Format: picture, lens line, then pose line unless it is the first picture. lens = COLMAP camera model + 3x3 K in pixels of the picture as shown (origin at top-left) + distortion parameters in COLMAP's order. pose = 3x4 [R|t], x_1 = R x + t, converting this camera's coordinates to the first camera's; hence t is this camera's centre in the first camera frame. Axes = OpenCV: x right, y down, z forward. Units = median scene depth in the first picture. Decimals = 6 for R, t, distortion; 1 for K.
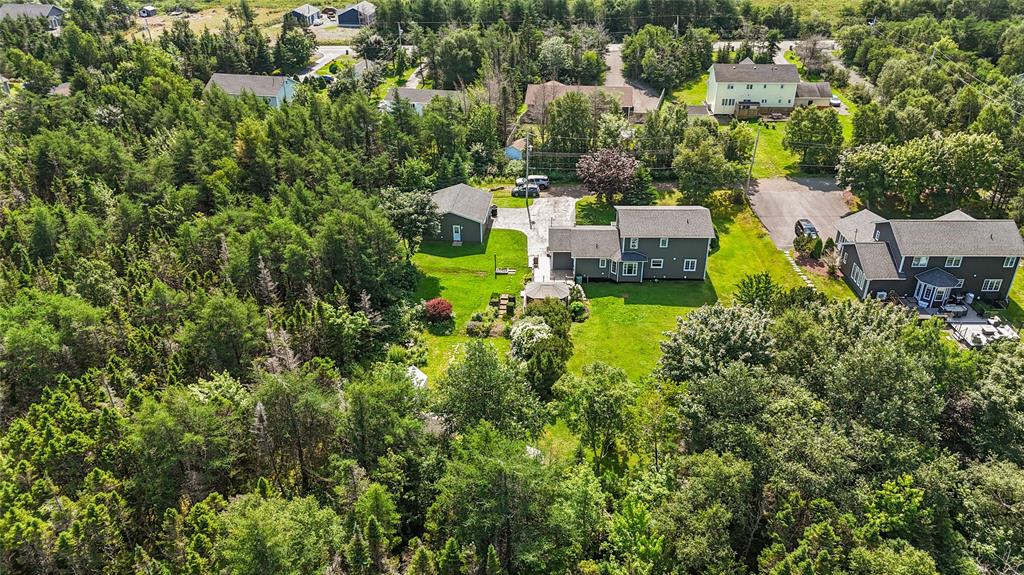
lens RADIAL K [[739.0, 0, 512.0], [0, 739.0, 287.5], [0, 0, 1]] dist [0.054927, -0.003873]
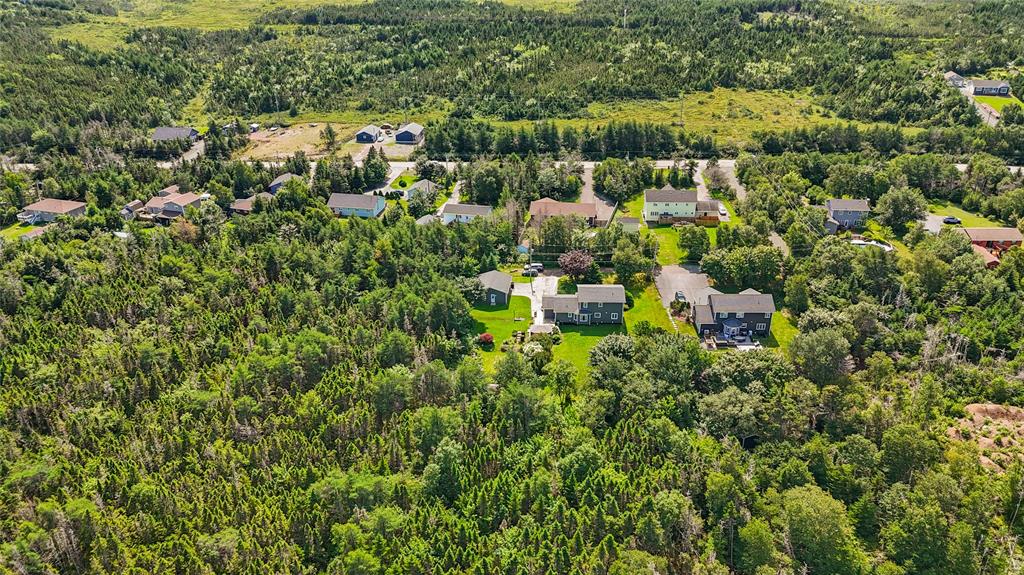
lens RADIAL K [[739.0, 0, 512.0], [0, 739.0, 287.5], [0, 0, 1]] dist [0.054927, -0.003873]
pose [[0.999990, -0.001505, -0.004173, -0.019028], [0.001263, 0.998344, -0.057519, 0.005605], [0.004252, 0.057513, 0.998336, -0.855006]]
